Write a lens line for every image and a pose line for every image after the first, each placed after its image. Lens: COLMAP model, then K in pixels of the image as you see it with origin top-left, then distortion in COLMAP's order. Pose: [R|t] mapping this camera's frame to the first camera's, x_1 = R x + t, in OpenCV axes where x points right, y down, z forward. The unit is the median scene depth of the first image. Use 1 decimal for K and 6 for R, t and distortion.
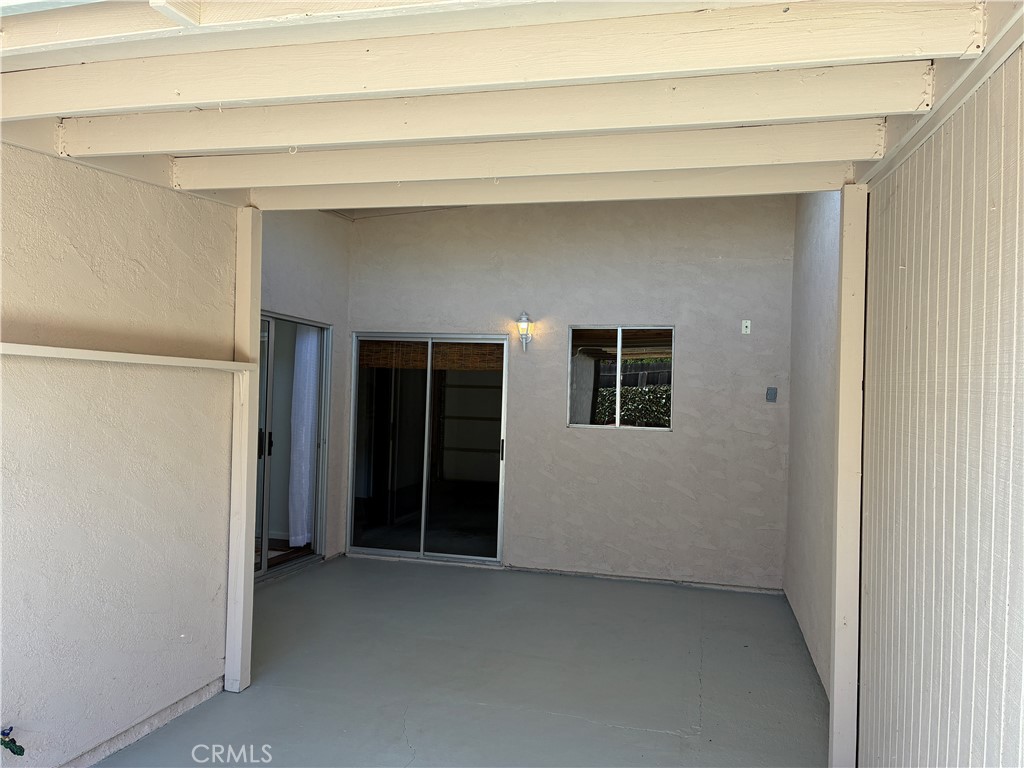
lens RADIAL K [[767.1, 0, 519.0], [0, 767.1, 386.5], [0, 0, 1]] dist [0.043824, -0.047157]
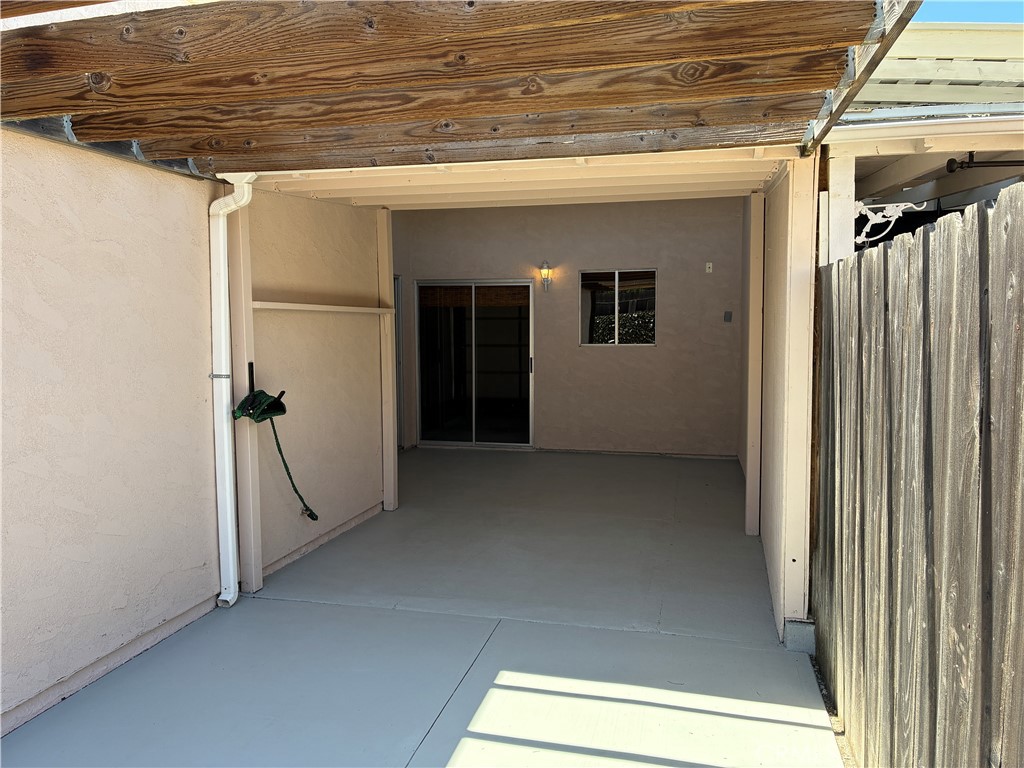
lens RADIAL K [[767.1, 0, 511.1], [0, 767.1, 388.0], [0, 0, 1]] dist [0.043824, -0.047157]
pose [[0.999388, -0.034873, 0.002823, -0.064658], [0.034458, 0.995049, 0.093223, -0.003857], [-0.006060, -0.093069, 0.995641, -0.360934]]
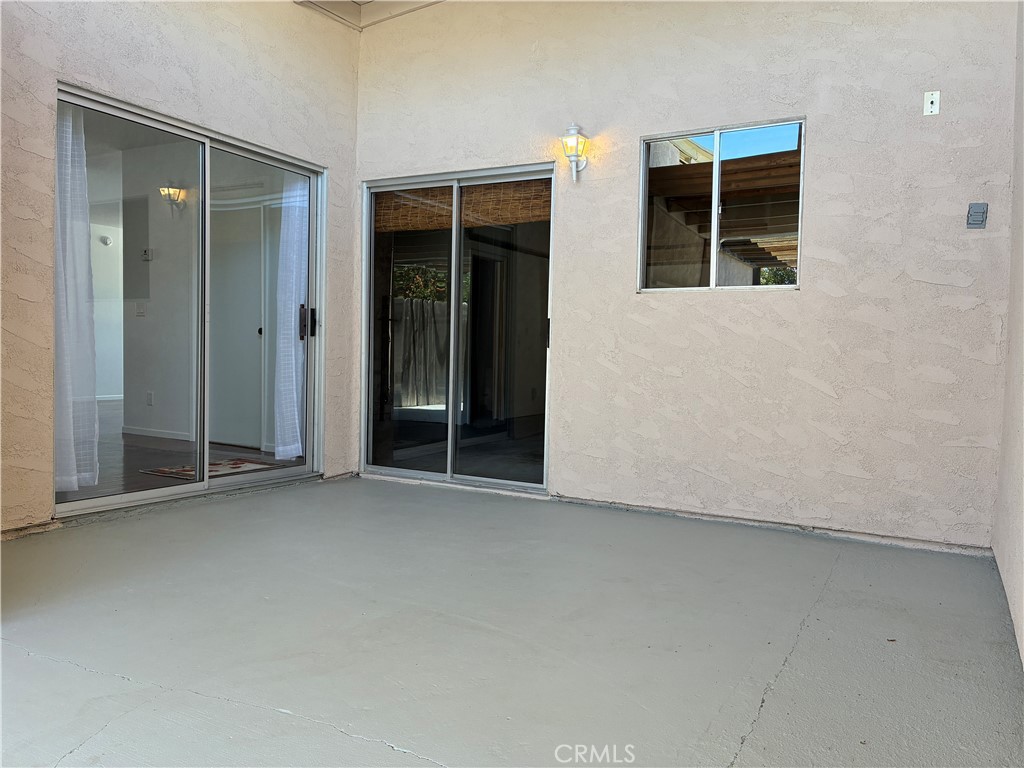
lens RADIAL K [[767.1, 0, 527.8], [0, 767.1, 388.2], [0, 0, 1]] dist [0.043824, -0.047157]
pose [[0.968506, 0.002302, -0.248980, 0.138007], [0.011738, 0.998423, 0.054891, 0.098421], [0.248714, -0.056084, 0.966952, 0.326250]]
